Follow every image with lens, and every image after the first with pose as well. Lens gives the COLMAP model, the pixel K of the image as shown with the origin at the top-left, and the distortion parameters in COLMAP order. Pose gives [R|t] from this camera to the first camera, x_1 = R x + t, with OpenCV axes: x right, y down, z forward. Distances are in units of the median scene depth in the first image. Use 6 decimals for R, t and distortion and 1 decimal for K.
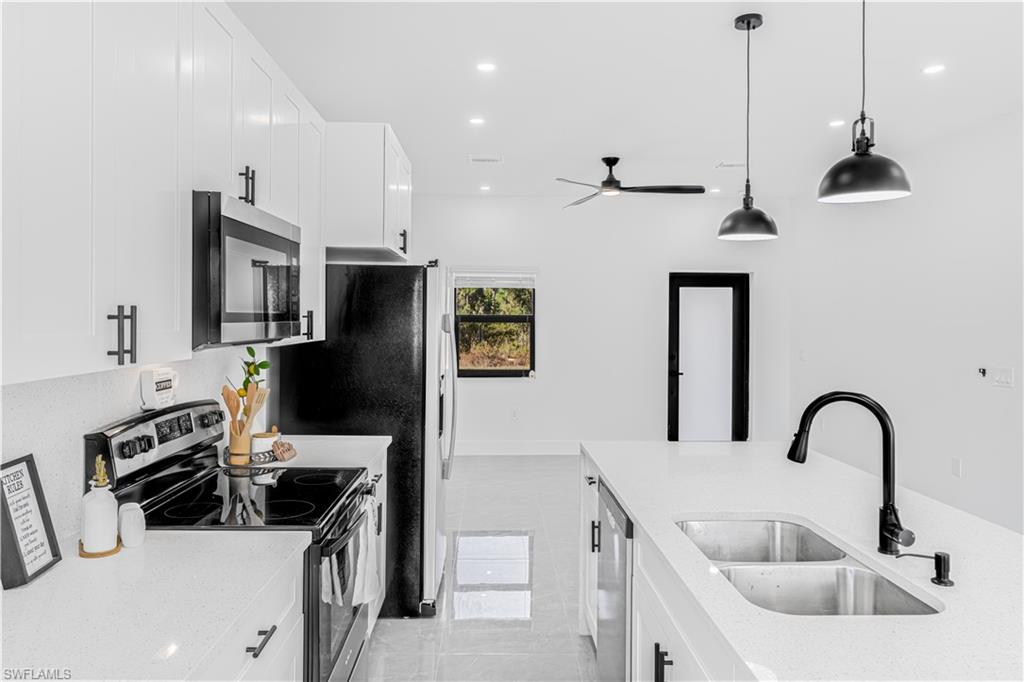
lens RADIAL K [[696.2, 0, 515.4], [0, 696.2, 317.7], [0, 0, 1]] dist [-0.000743, -0.000393]
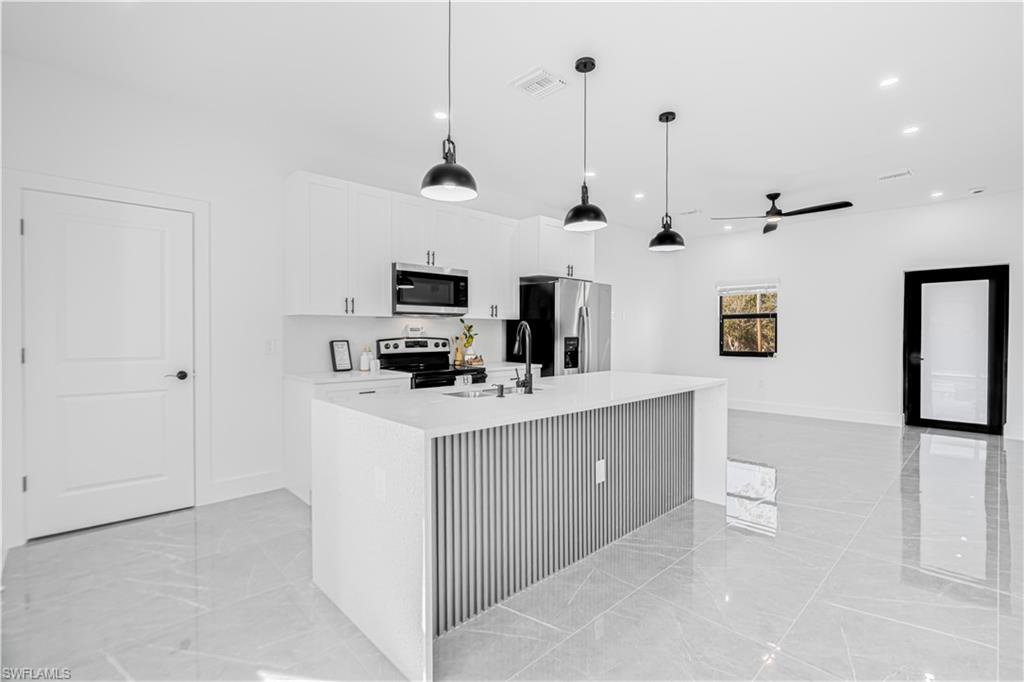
lens RADIAL K [[463.6, 0, 516.4], [0, 463.6, 339.5], [0, 0, 1]] dist [-0.000469, 0.000634]
pose [[0.680815, 0.007412, -0.732418, 0.350200], [0.006317, 0.999852, 0.015991, 0.031998], [0.732428, -0.015514, 0.680668, -0.007795]]
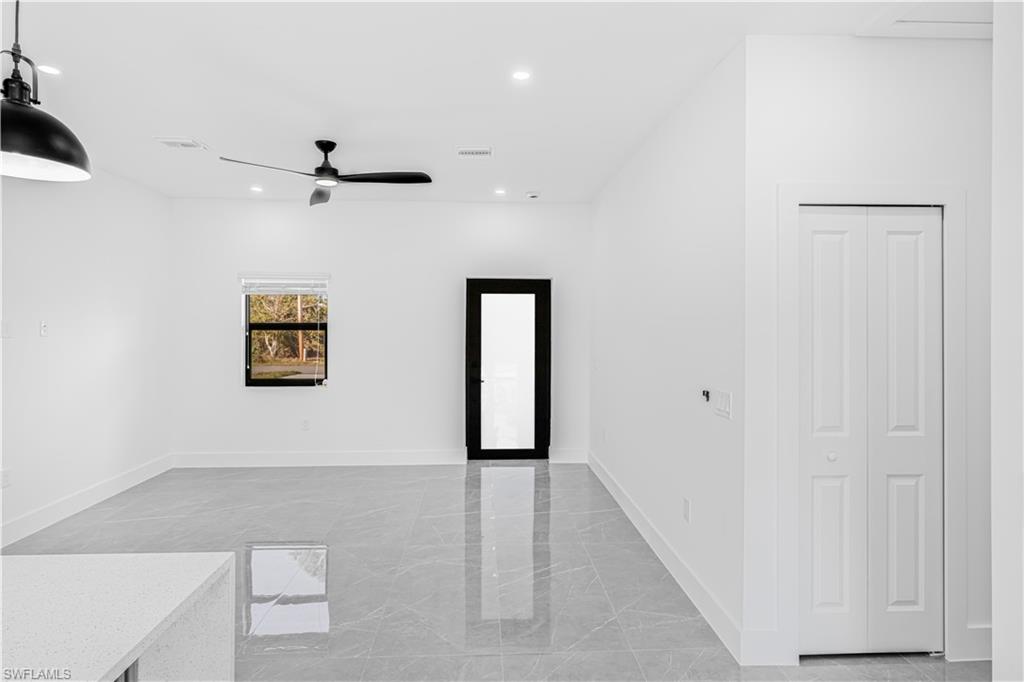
lens RADIAL K [[538.8, 0, 505.9], [0, 538.8, 325.5], [0, 0, 1]] dist [-0.003261, -0.000365]
pose [[0.999666, -0.001657, 0.025781, 0.257837], [0.001547, 0.999990, 0.004287, -0.002011], [-0.025788, -0.004246, 0.999658, 0.239586]]
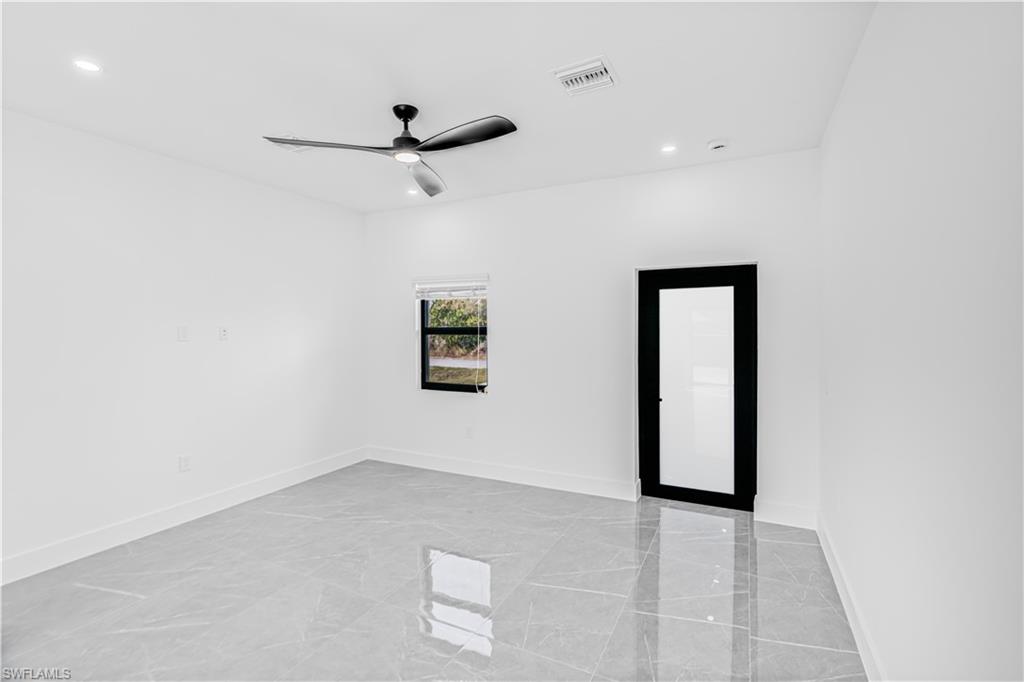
lens RADIAL K [[472.1, 0, 510.9], [0, 472.1, 332.7], [0, 0, 1]] dist [-0.002282, 0.000800]
pose [[0.886253, -0.001833, -0.463198, 0.343292], [0.006976, 0.999932, 0.009389, -0.000913], [0.463149, -0.011552, 0.886205, 0.461435]]
